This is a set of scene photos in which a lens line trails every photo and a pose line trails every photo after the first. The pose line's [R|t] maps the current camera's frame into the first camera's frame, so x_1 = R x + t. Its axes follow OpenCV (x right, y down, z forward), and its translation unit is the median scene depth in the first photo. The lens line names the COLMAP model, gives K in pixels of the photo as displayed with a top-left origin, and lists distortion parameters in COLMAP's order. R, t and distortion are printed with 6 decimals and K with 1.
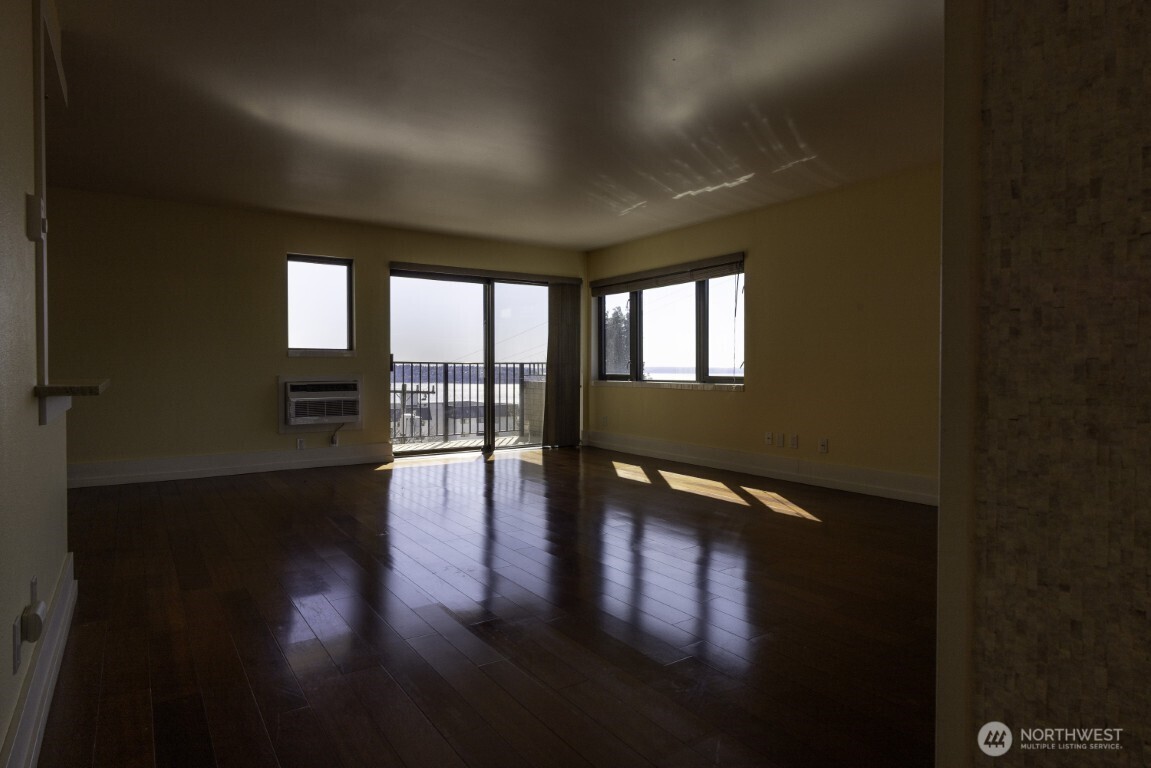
lens RADIAL K [[648.4, 0, 569.5], [0, 648.4, 386.7], [0, 0, 1]] dist [0.001046, -0.001777]
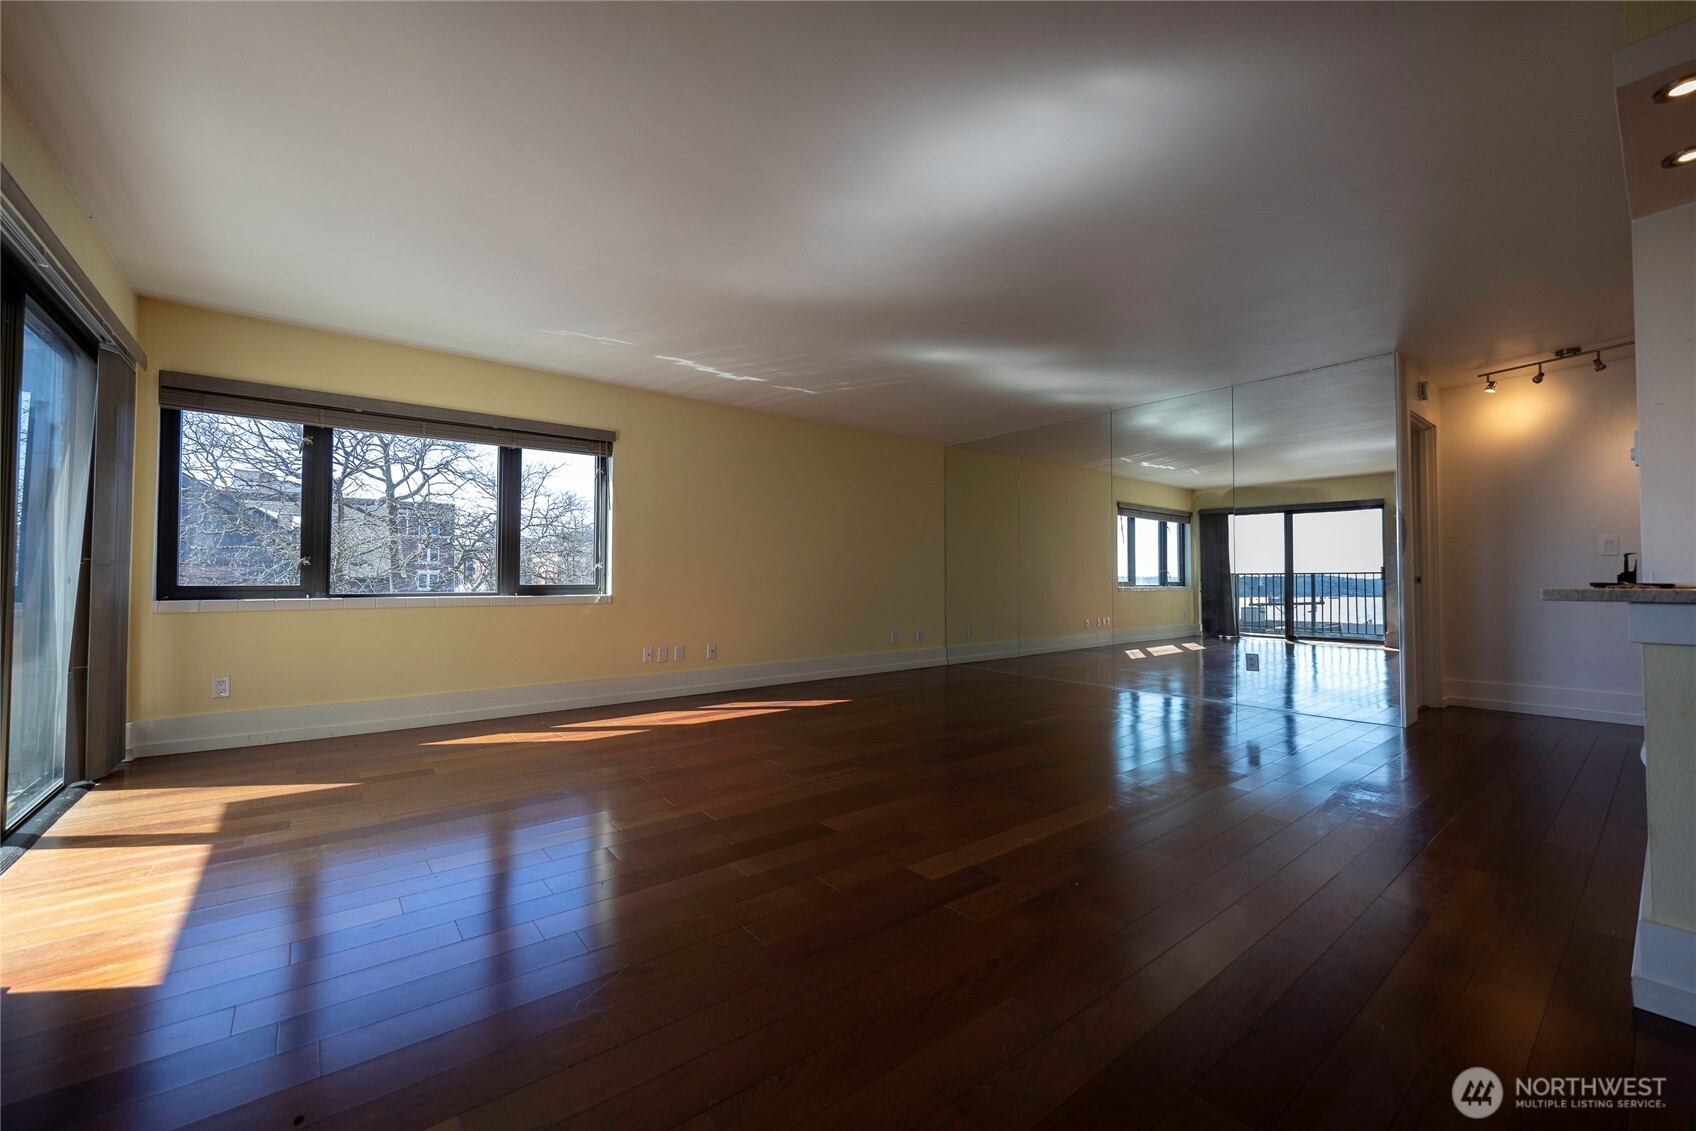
lens RADIAL K [[660.2, 0, 800.1], [0, 660.2, 550.1], [0, 0, 1]] dist [0.007657, -0.001486]
pose [[-0.031973, 0.046018, 0.998429, -1.274951], [0.021829, 0.998733, -0.045333, -0.037769], [-0.999250, 0.020345, -0.032937, 1.740405]]
